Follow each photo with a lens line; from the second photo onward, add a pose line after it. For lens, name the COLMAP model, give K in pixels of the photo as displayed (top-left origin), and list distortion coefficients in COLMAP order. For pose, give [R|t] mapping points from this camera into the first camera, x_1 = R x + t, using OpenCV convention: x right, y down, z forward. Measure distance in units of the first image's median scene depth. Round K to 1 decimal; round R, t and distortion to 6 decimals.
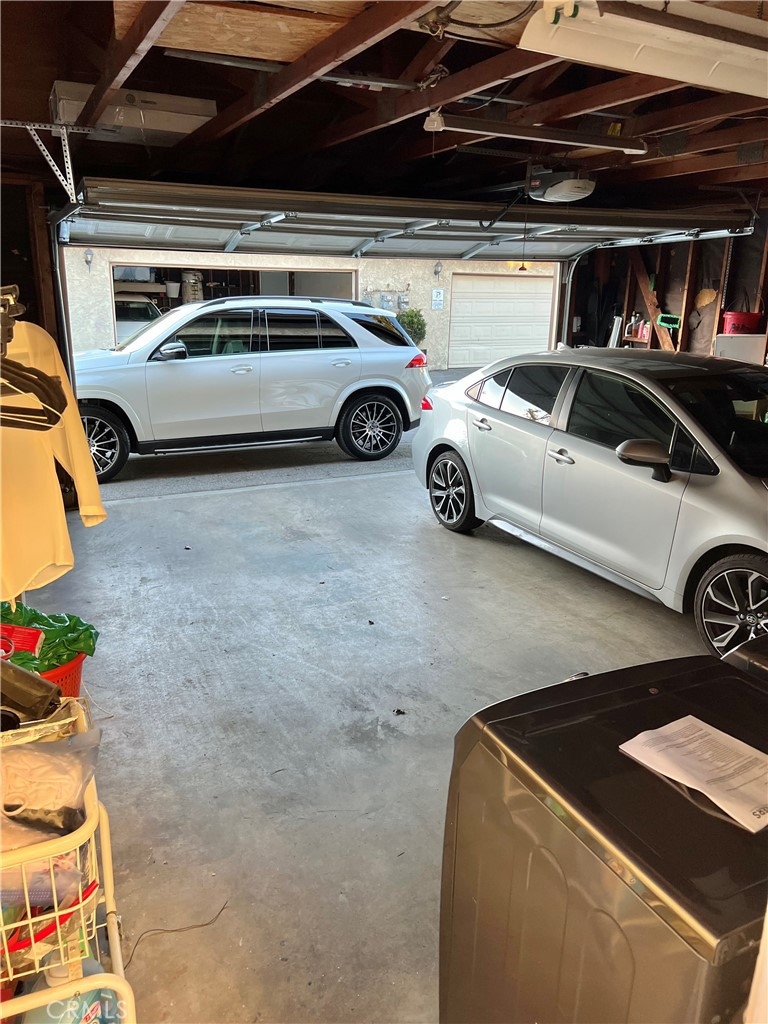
lens RADIAL K [[776.1, 0, 384.0], [0, 776.1, 512.0], [0, 0, 1]] dist [0.053073, -0.048554]
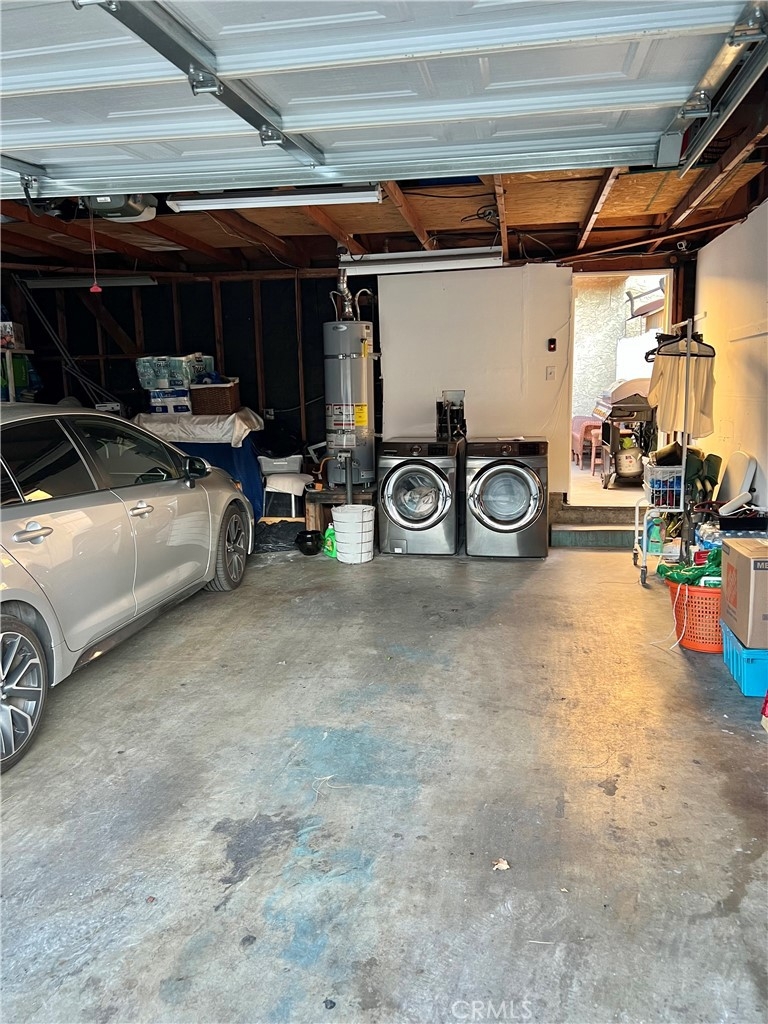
lens RADIAL K [[776.1, 0, 384.0], [0, 776.1, 512.0], [0, 0, 1]] dist [0.053073, -0.048554]
pose [[-0.813516, -0.098550, 0.573131, -0.485098], [0.166359, 0.904914, 0.391735, -0.358192], [-0.557240, 0.414028, -0.719767, 1.428605]]
